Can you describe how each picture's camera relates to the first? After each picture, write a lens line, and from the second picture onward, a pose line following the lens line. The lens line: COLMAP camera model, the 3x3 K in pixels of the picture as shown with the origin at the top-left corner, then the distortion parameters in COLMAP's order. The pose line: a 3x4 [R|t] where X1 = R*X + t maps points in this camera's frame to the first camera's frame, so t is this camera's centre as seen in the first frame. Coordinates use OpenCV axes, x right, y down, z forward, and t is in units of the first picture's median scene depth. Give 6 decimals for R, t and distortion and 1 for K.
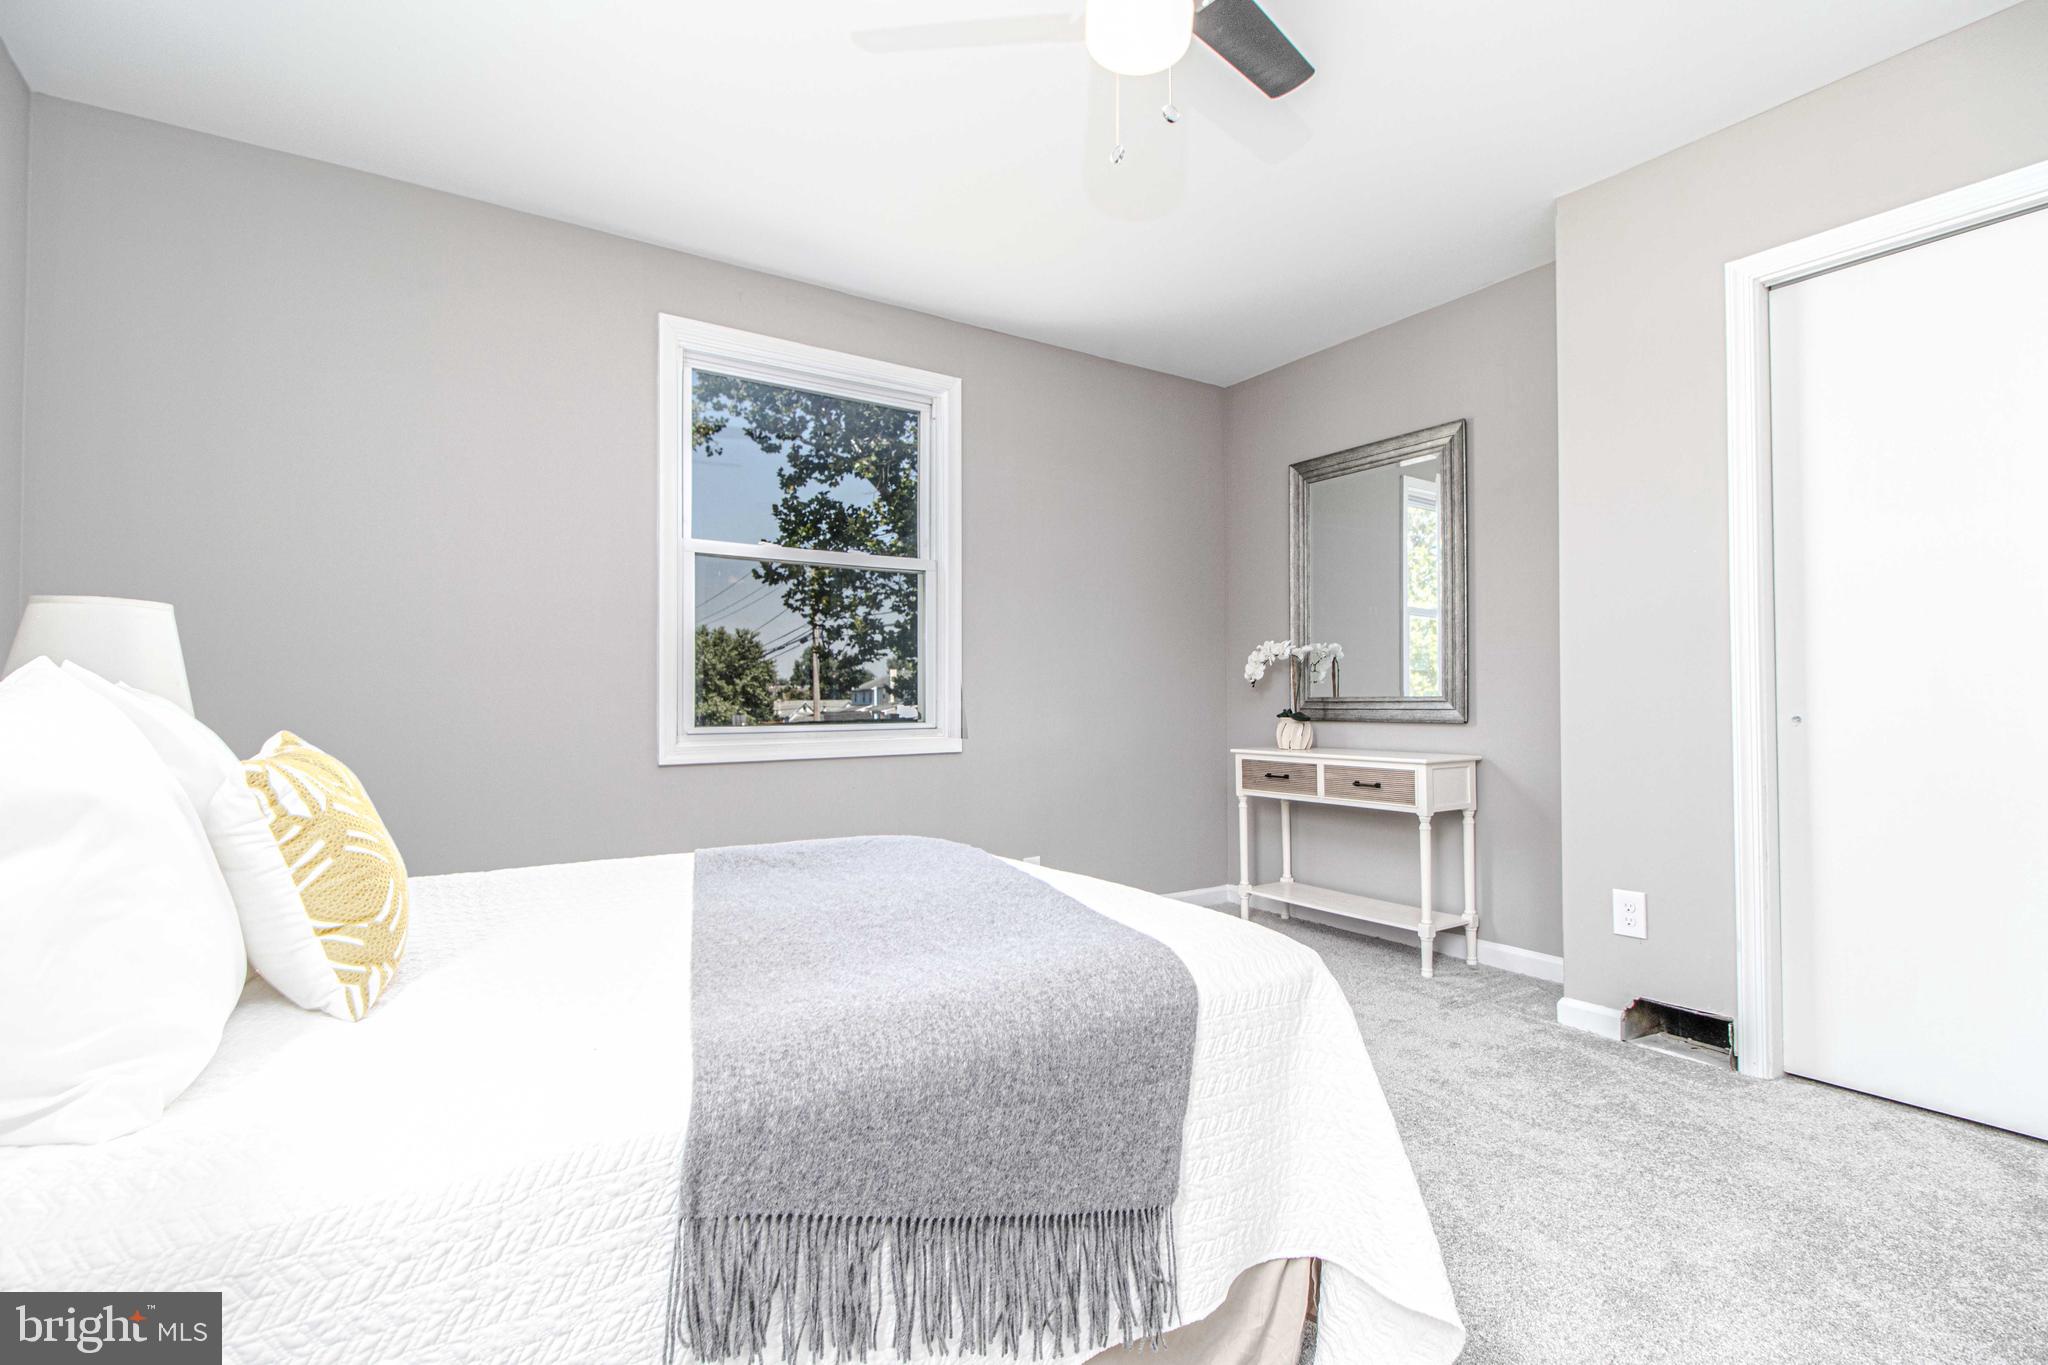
lens RADIAL K [[946.2, 0, 1020.9], [0, 946.2, 685.9], [0, 0, 1]] dist [-0.001009, -0.000592]
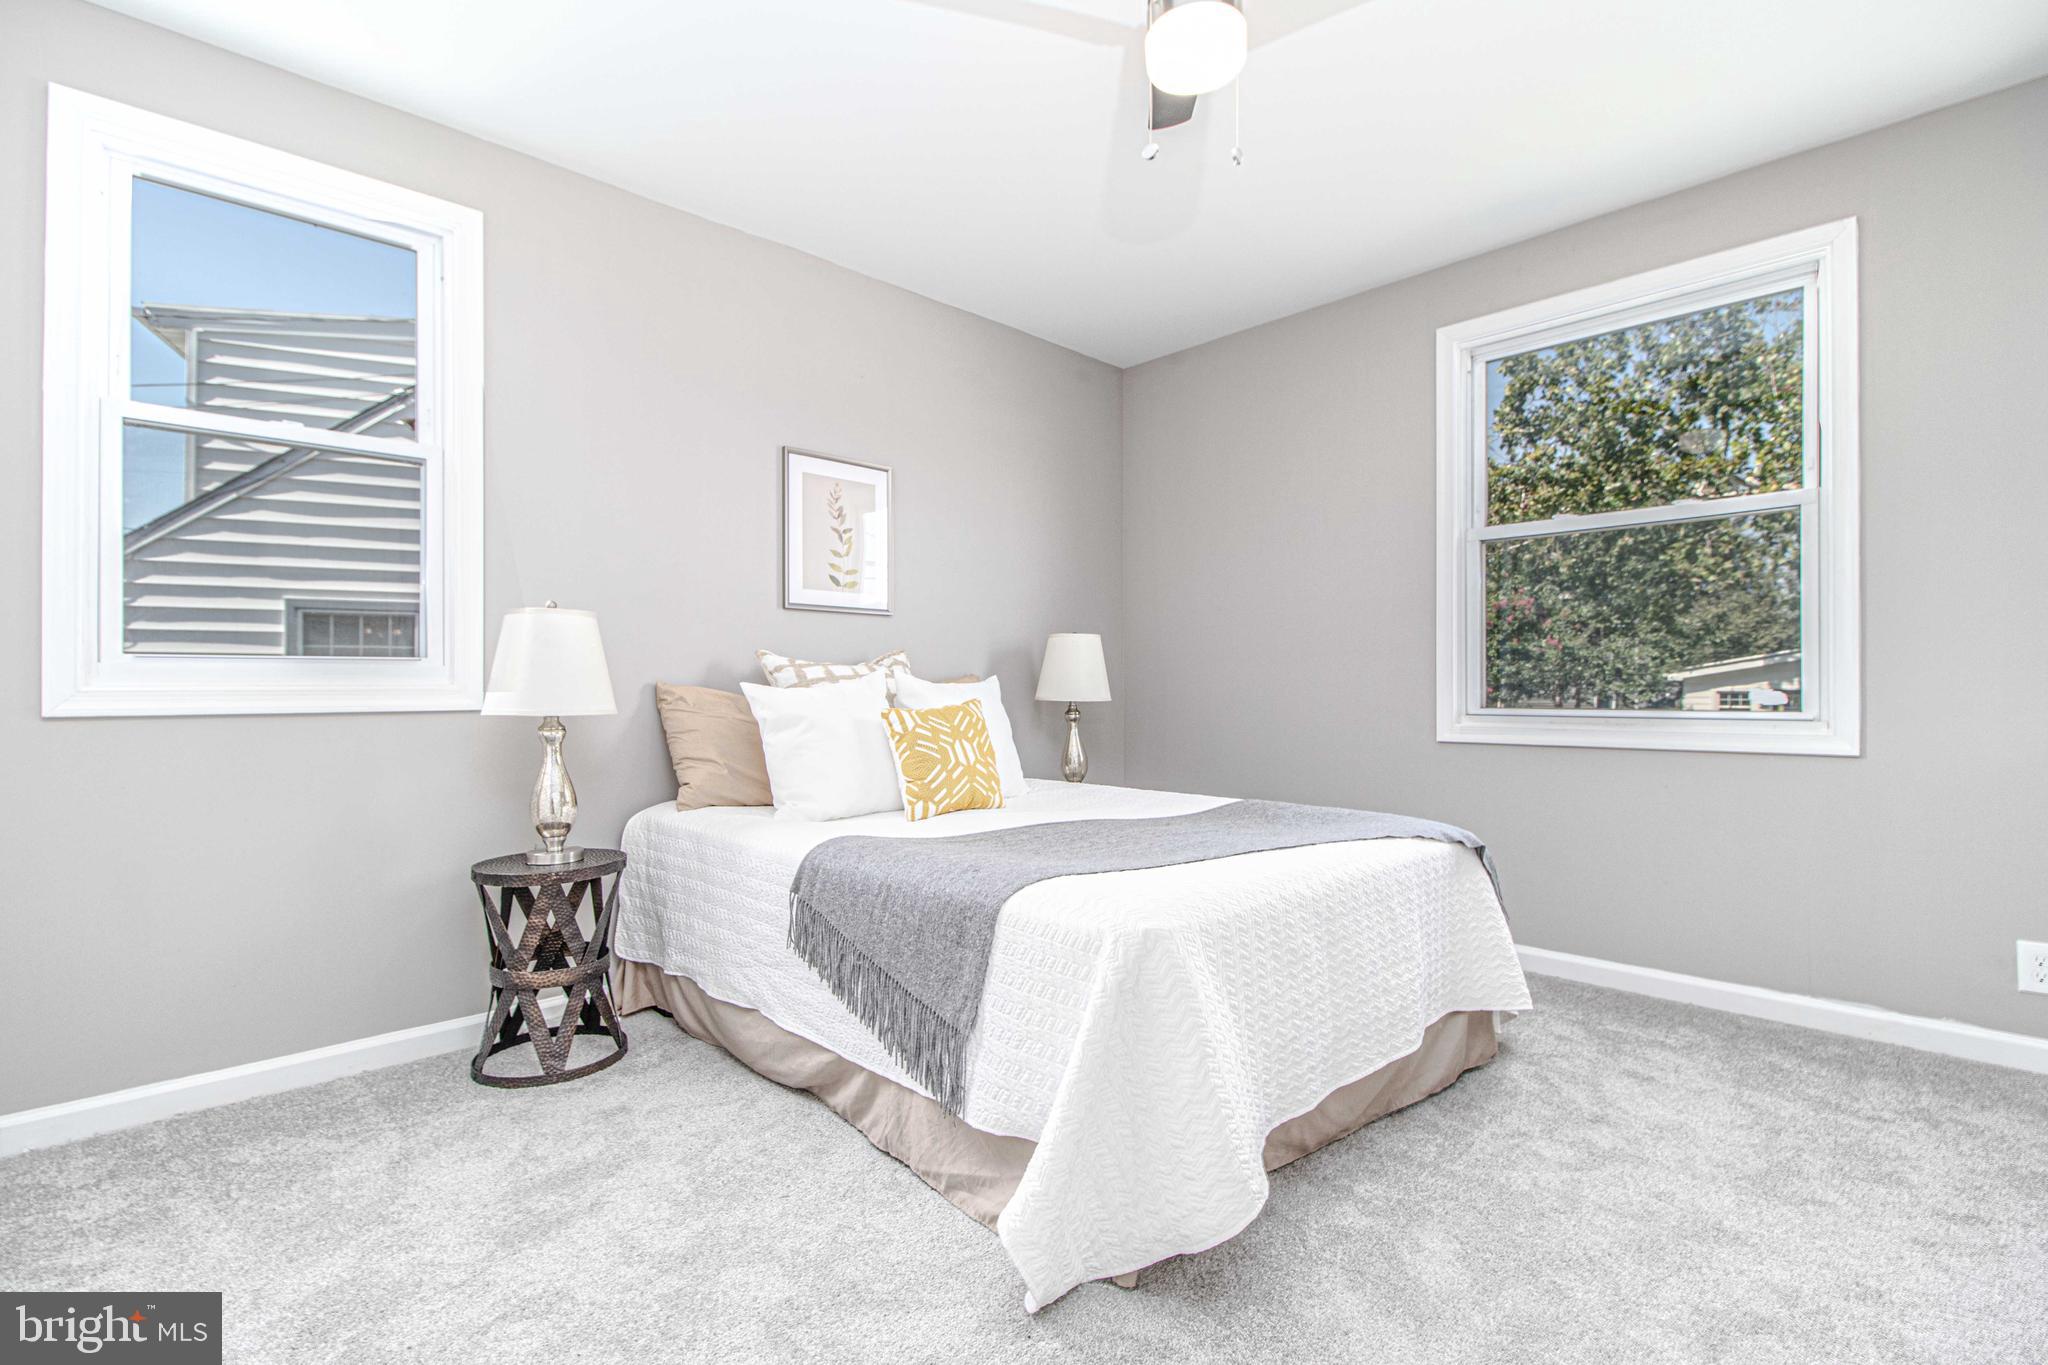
lens RADIAL K [[946.2, 0, 1020.9], [0, 946.2, 685.9], [0, 0, 1]] dist [-0.001009, -0.000592]
pose [[0.199041, -0.001316, -0.979990, 0.582902], [0.016913, 0.999855, 0.002093, 0.008808], [0.979845, -0.016991, 0.199035, 0.302692]]
